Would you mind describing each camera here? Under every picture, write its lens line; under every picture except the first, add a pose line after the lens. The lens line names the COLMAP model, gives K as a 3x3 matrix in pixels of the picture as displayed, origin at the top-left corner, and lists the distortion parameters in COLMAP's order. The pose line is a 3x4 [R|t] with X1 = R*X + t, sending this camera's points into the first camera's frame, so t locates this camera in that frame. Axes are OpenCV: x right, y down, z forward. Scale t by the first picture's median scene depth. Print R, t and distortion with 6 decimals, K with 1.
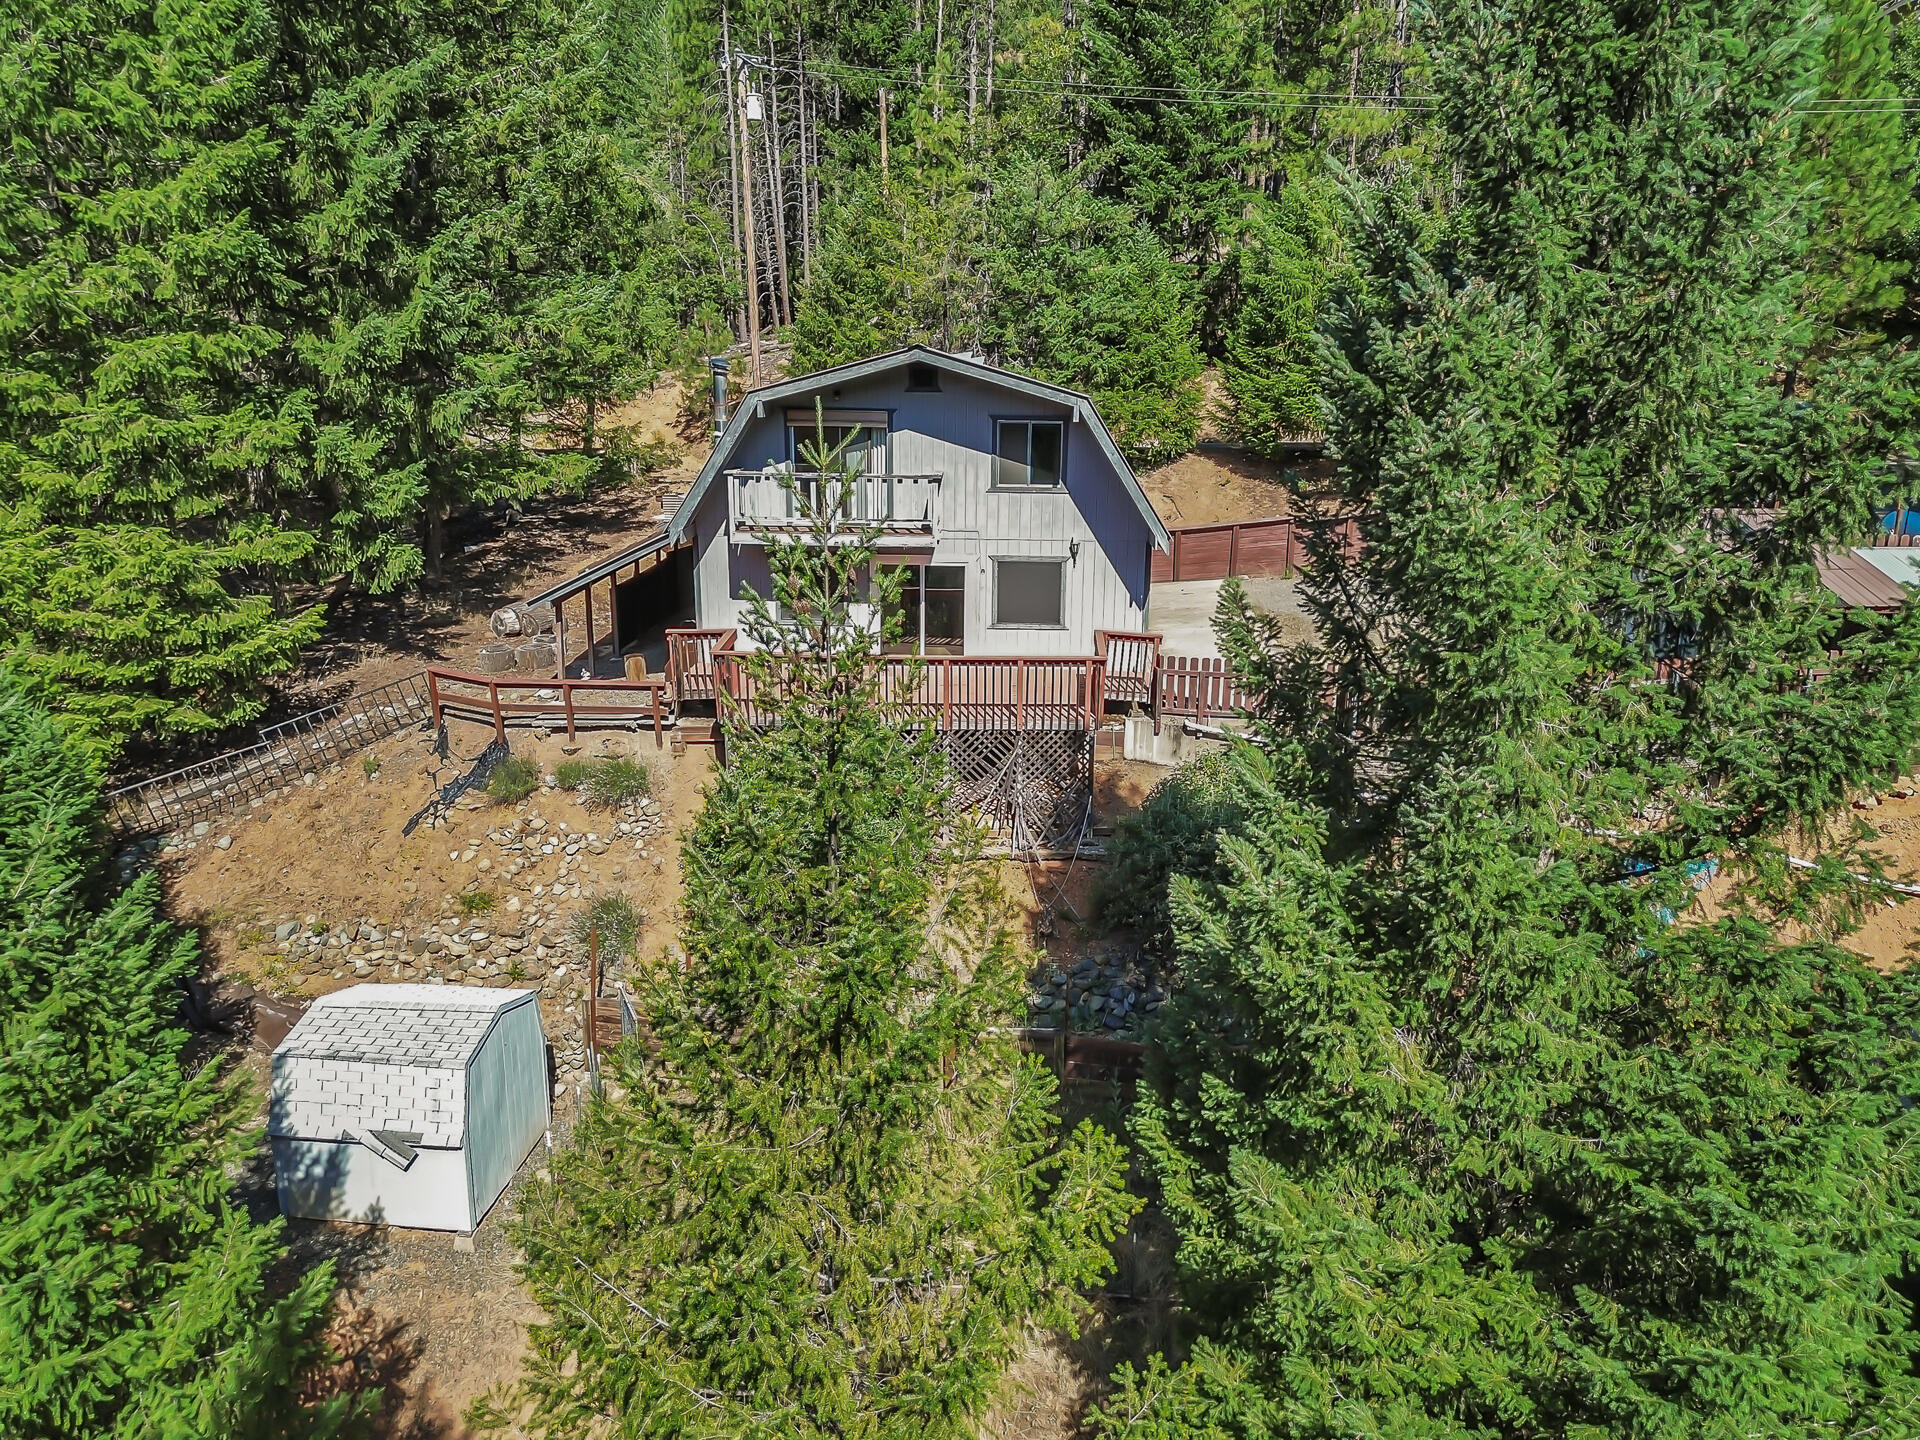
lens RADIAL K [[1347.8, 0, 950.4], [0, 1347.8, 714.3], [0, 0, 1]] dist [0.069117, -0.065190]
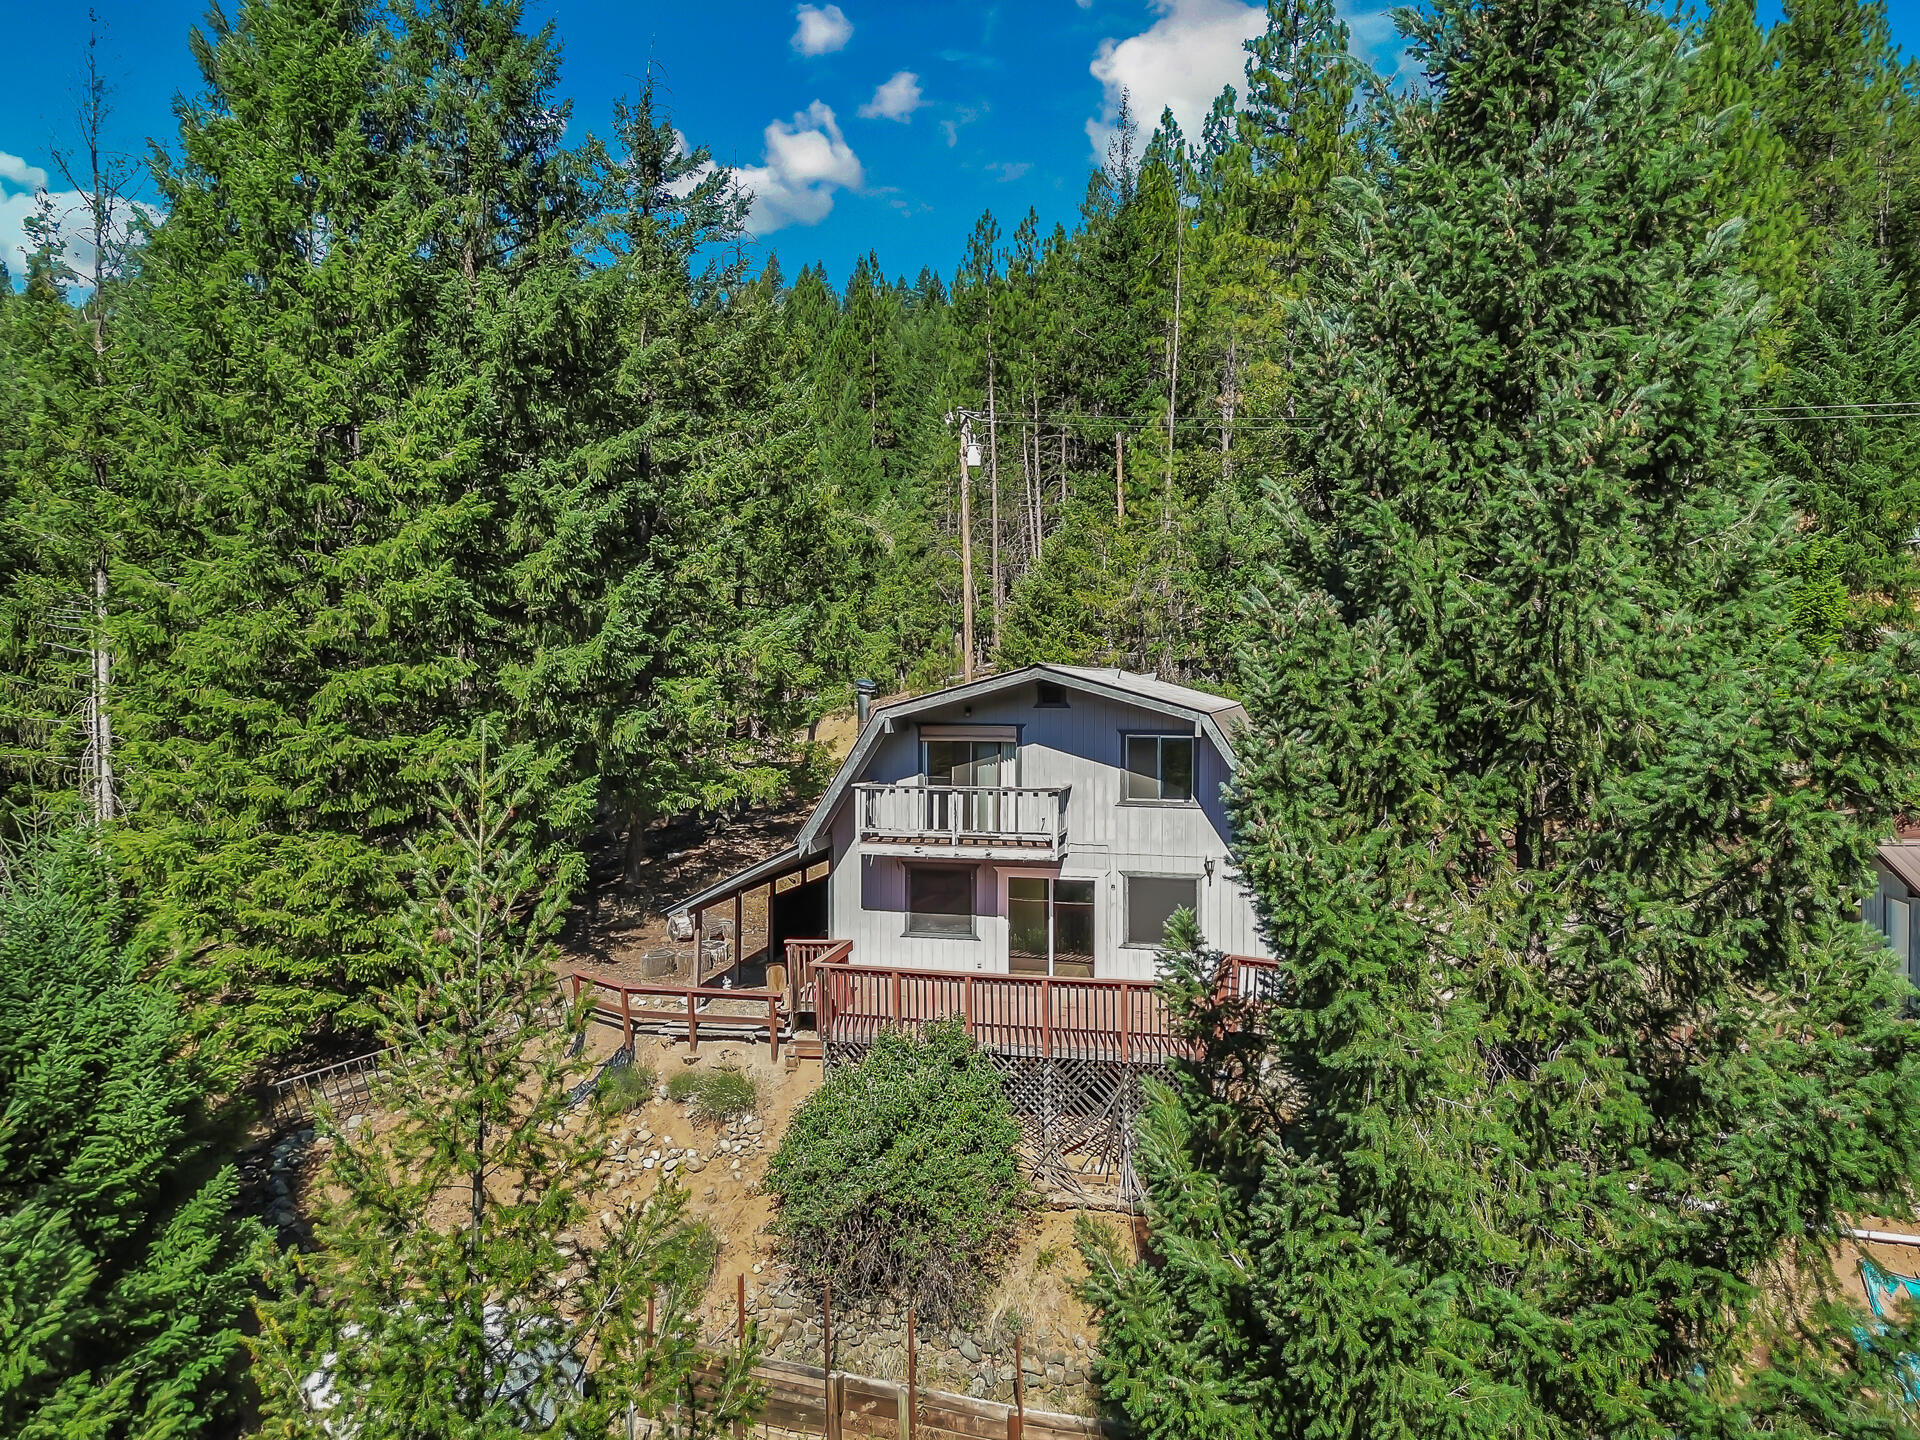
lens RADIAL K [[1338.4, 0, 960.0], [0, 1338.4, 720.0], [0, 0, 1]] dist [0.089844, -0.125362]
pose [[0.976375, -0.004306, -0.216042, 0.131745], [-0.043673, 0.975236, -0.216812, -0.010955], [0.211625, 0.221125, 0.952008, 0.041840]]
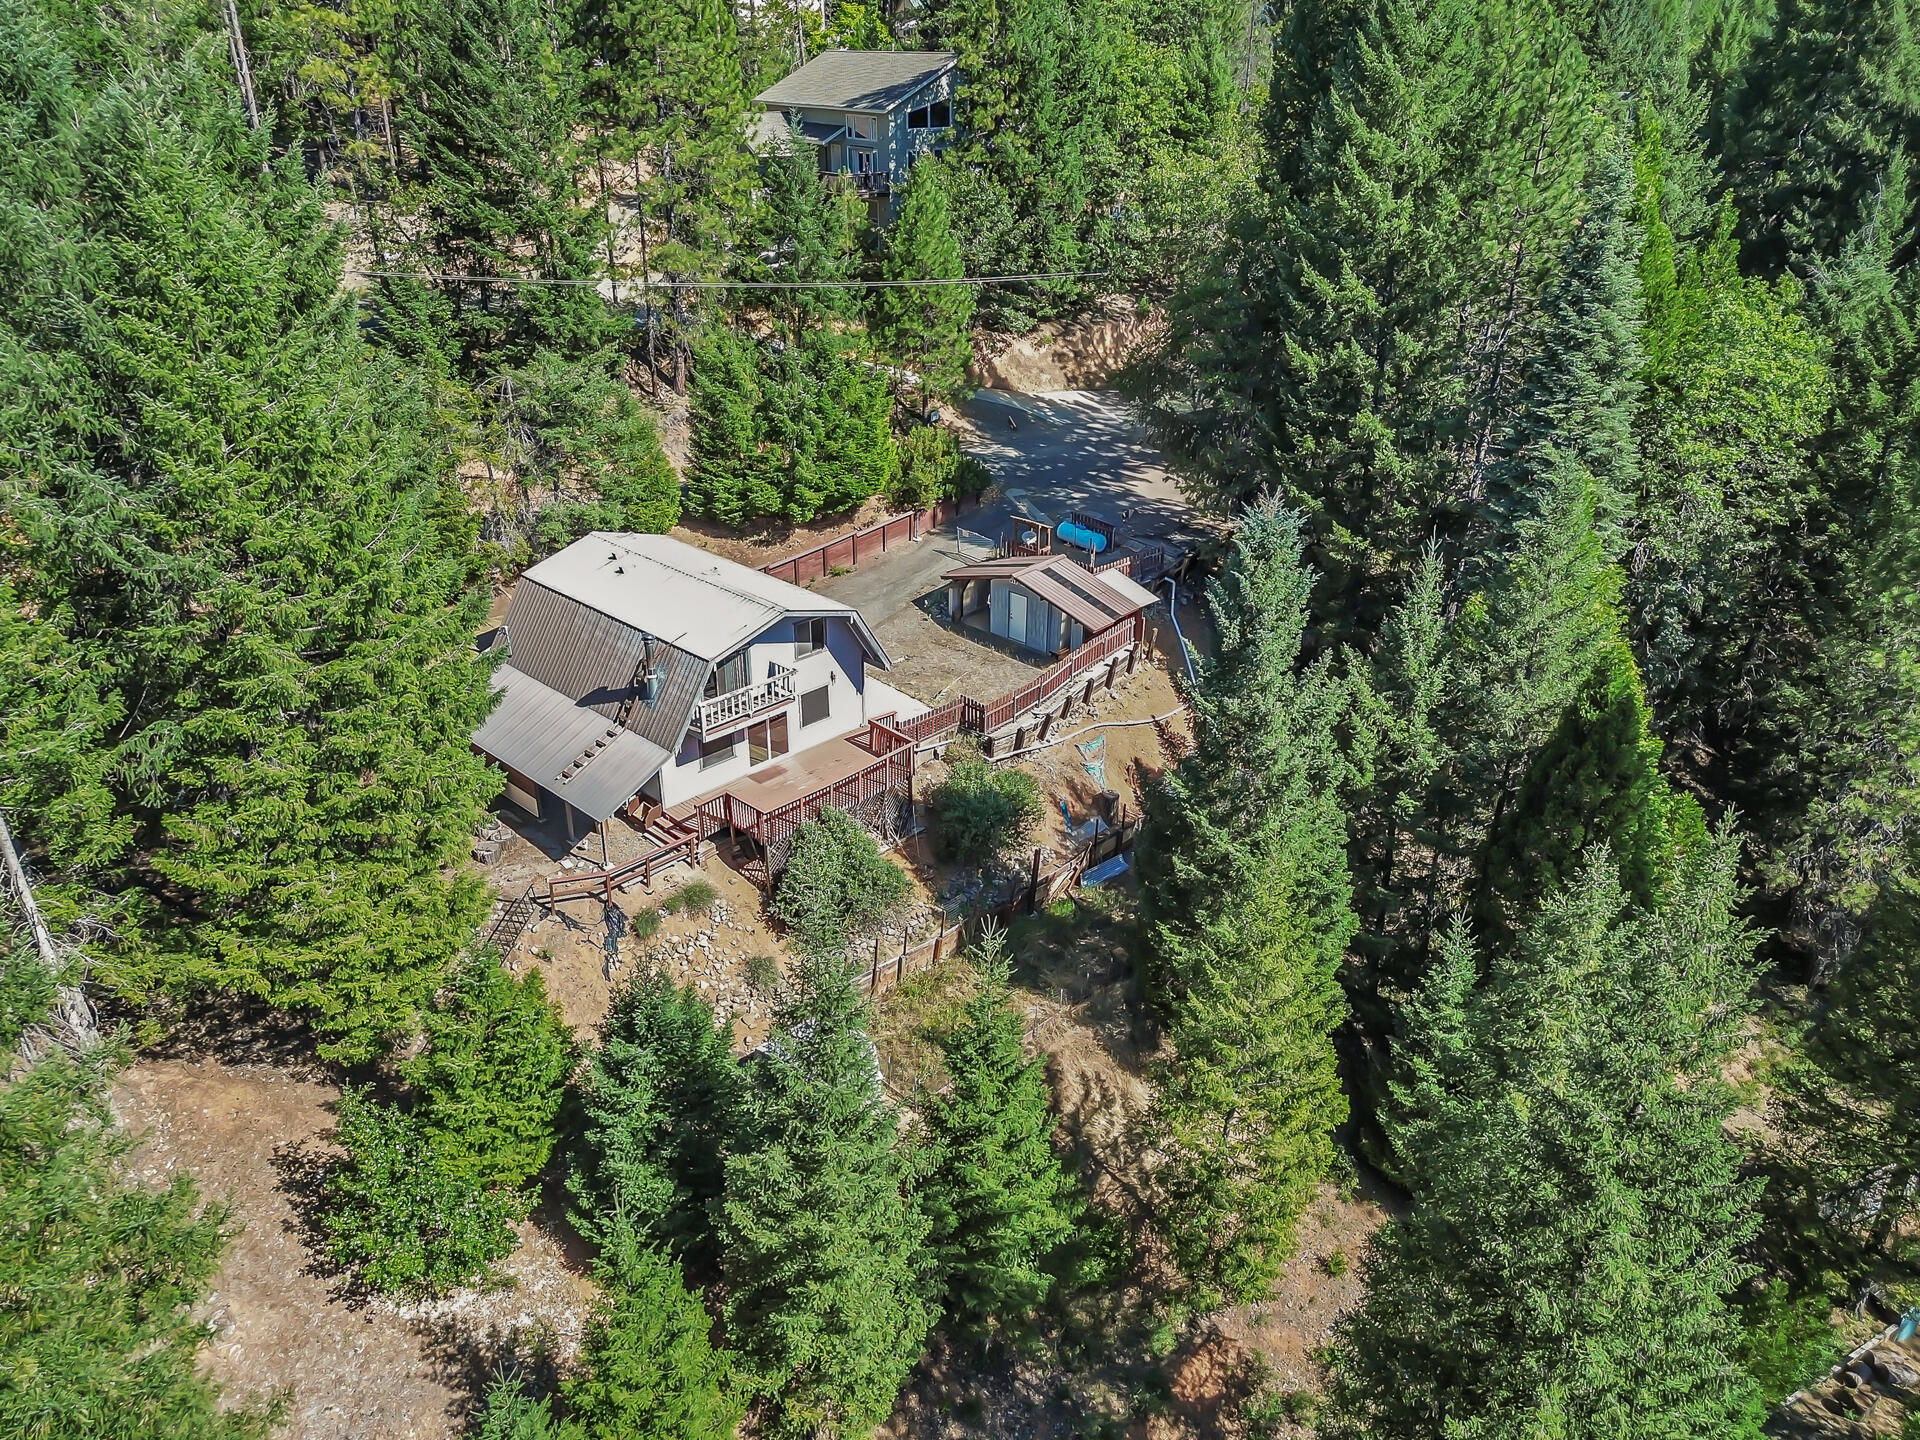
lens RADIAL K [[1338.4, 0, 960.0], [0, 1338.4, 720.0], [0, 0, 1]] dist [0.089844, -0.125362]
pose [[0.672931, -0.333156, 0.660432, -1.063761], [0.181078, 0.939860, 0.289609, -0.590627], [-0.717199, -0.075297, 0.692788, -0.404313]]
